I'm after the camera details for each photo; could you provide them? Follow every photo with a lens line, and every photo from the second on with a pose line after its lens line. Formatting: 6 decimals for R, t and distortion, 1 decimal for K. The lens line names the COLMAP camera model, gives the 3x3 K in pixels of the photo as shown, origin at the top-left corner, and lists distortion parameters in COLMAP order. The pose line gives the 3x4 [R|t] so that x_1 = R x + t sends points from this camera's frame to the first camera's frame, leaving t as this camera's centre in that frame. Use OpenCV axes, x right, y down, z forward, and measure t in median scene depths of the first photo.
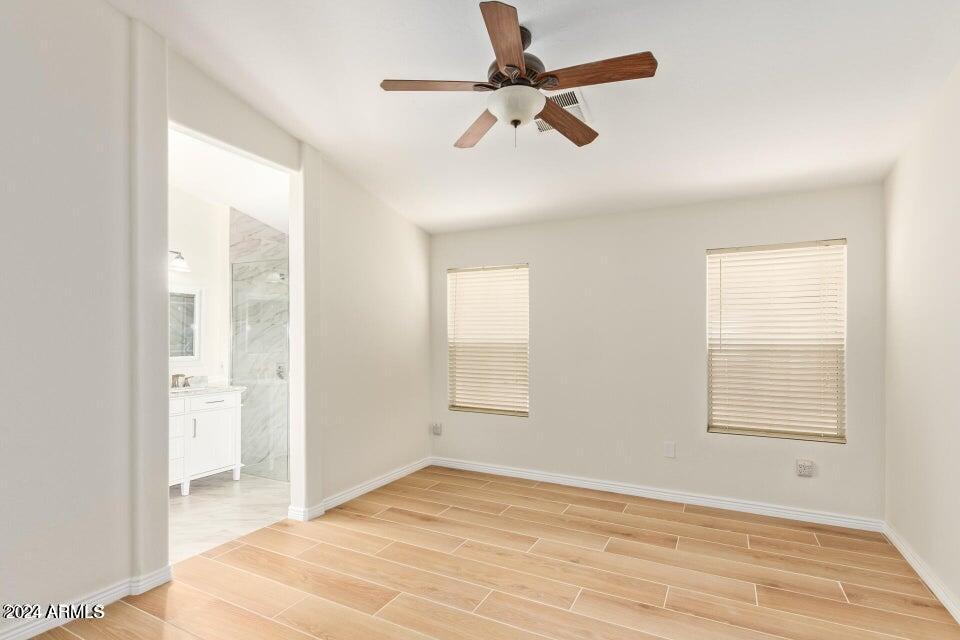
lens RADIAL K [[444.4, 0, 465.8], [0, 444.4, 333.9], [0, 0, 1]] dist [0.002376, -0.001146]
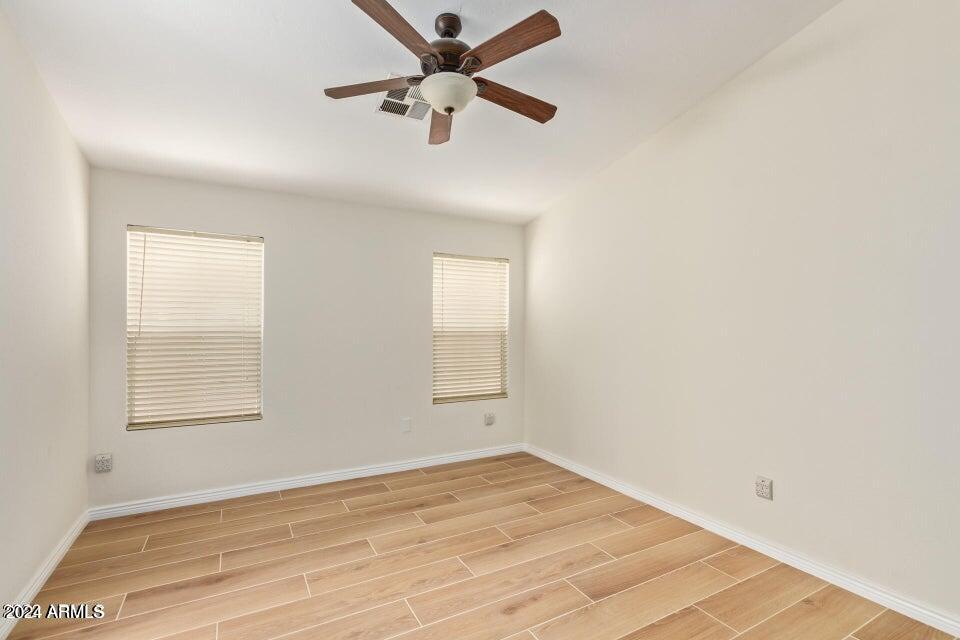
lens RADIAL K [[444.4, 0, 475.7], [0, 444.4, 318.6], [0, 0, 1]] dist [0.002376, -0.001146]
pose [[0.566740, 0.015330, 0.823754, -0.424900], [-0.007914, 0.999882, -0.013163, 0.004944], [-0.823859, 0.000940, 0.566795, 0.243456]]
